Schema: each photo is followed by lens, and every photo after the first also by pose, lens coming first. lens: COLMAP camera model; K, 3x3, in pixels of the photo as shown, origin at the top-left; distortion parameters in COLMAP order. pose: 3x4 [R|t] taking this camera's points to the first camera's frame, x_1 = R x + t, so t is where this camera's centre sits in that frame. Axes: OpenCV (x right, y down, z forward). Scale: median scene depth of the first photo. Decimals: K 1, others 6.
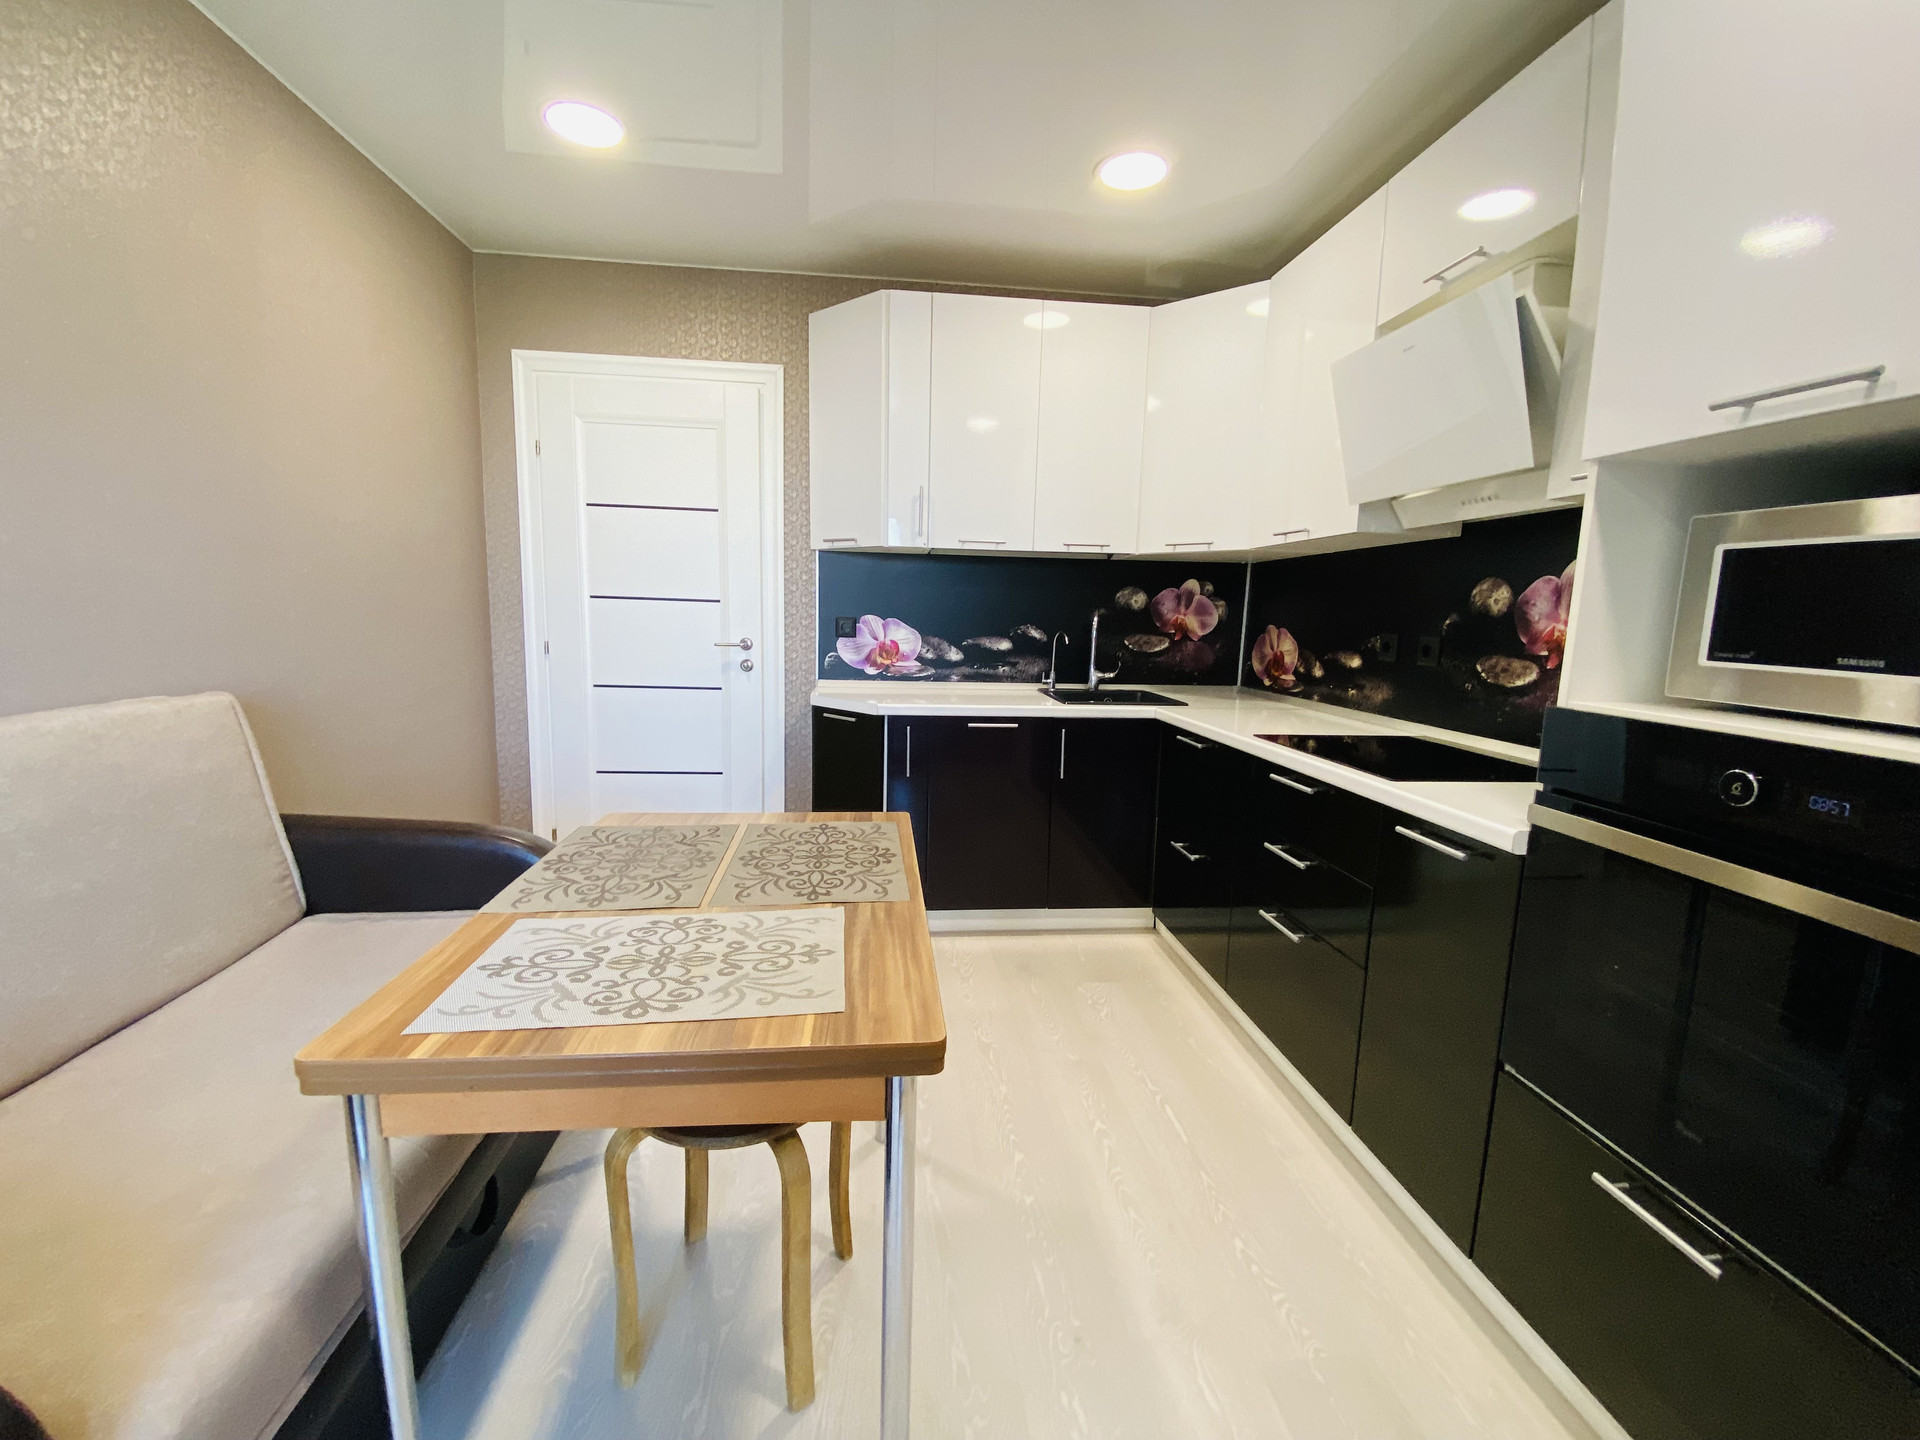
lens RADIAL K [[777.1, 0, 965.0], [0, 777.1, 747.5], [0, 0, 1]] dist [0.053665, -0.038023]
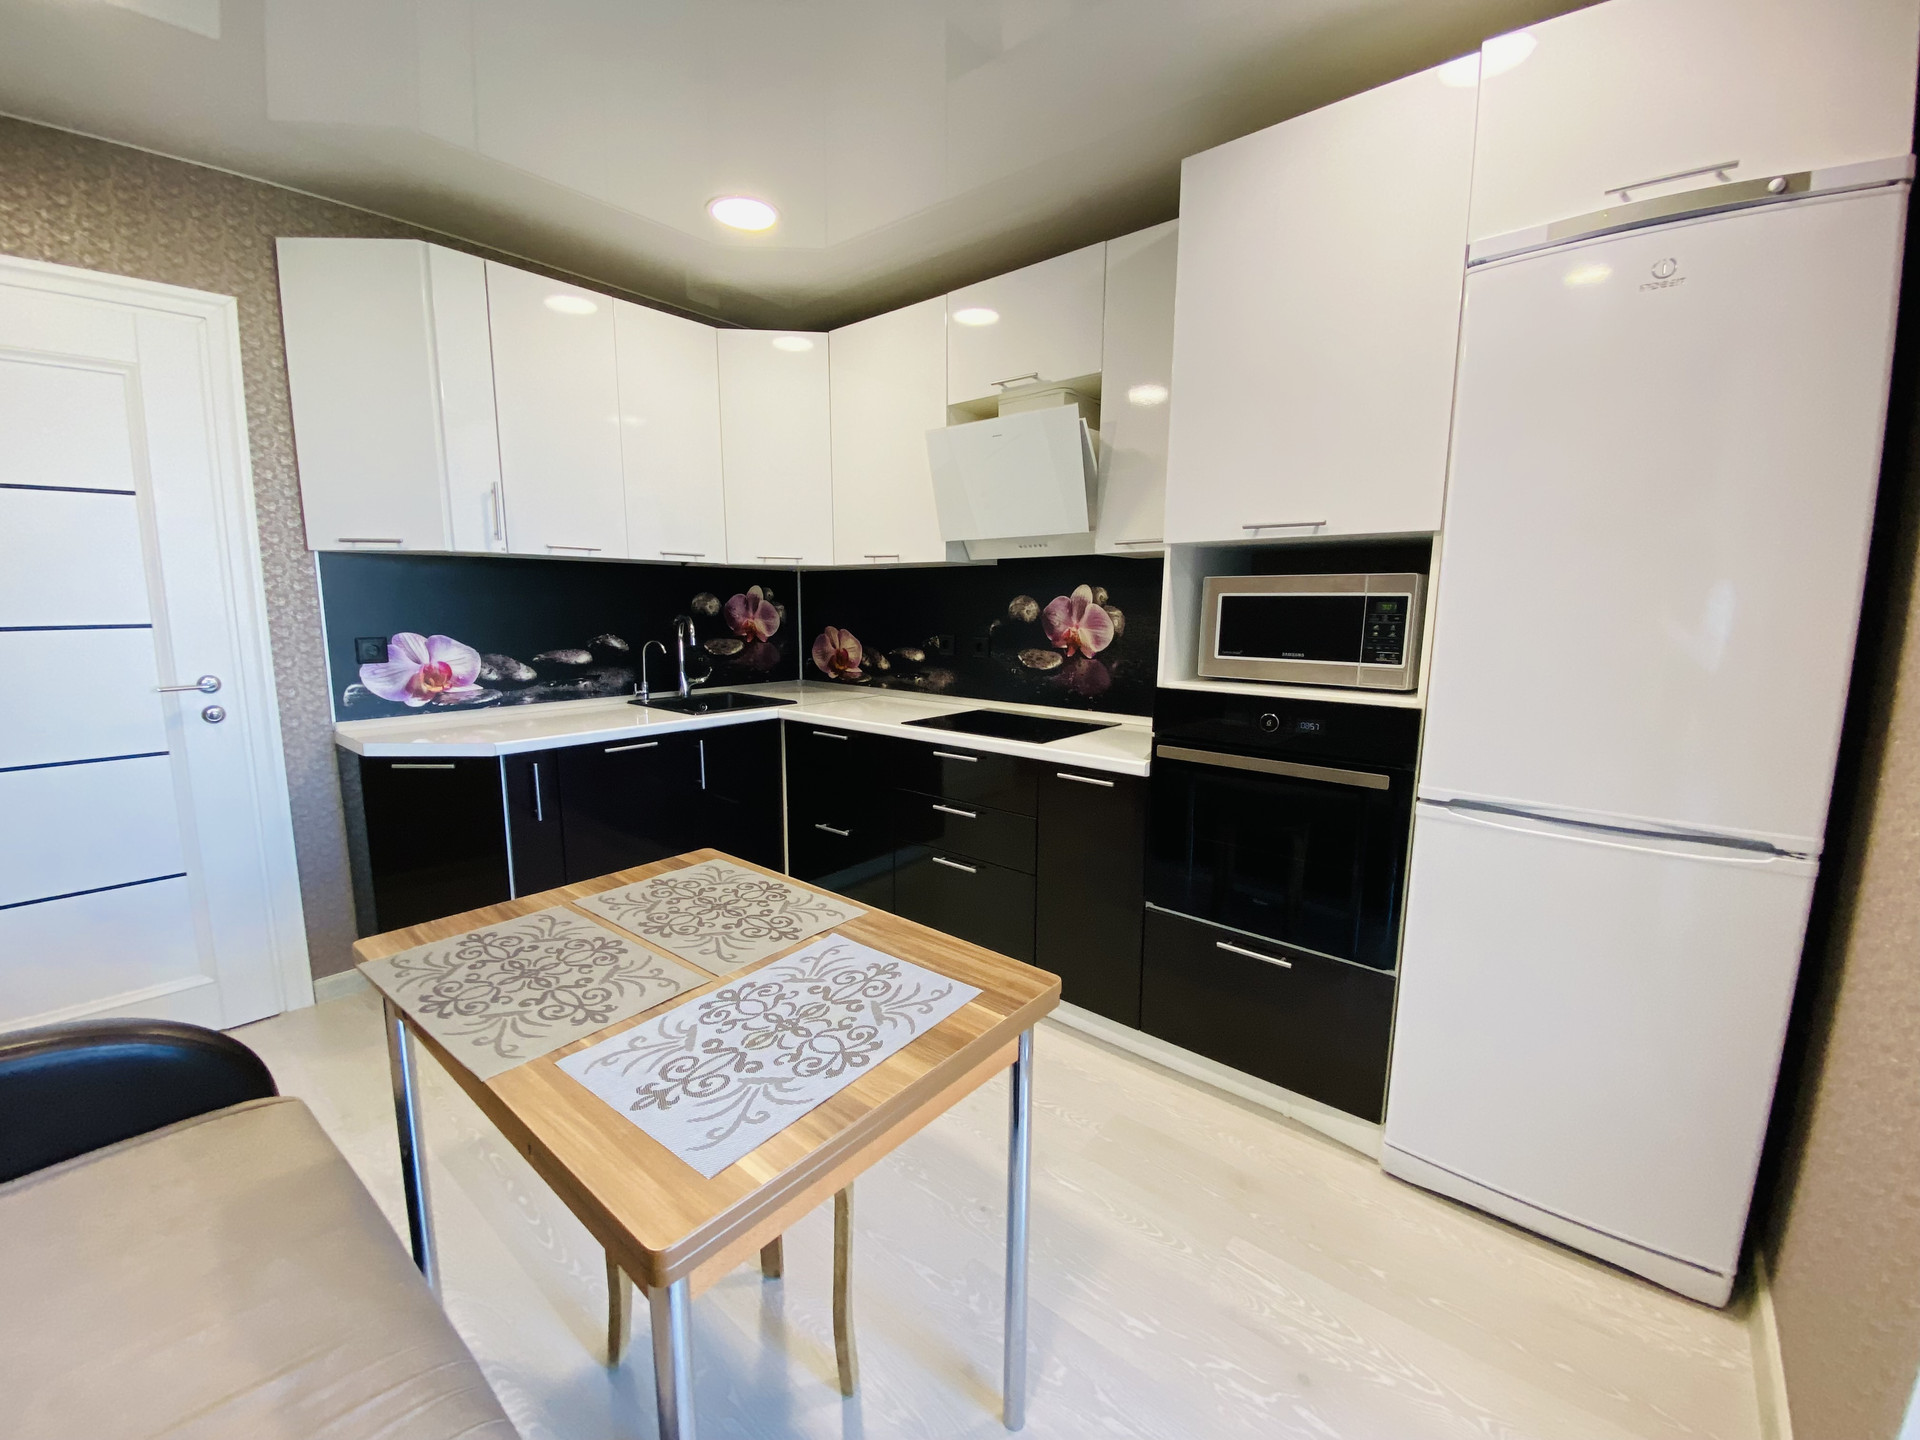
lens RADIAL K [[777.1, 0, 965.0], [0, 777.1, 747.5], [0, 0, 1]] dist [0.053665, -0.038023]
pose [[0.709317, -0.150806, 0.688569, -0.301227], [0.131479, 0.988009, 0.080947, -0.047011], [-0.692520, 0.033116, 0.720639, 0.033959]]
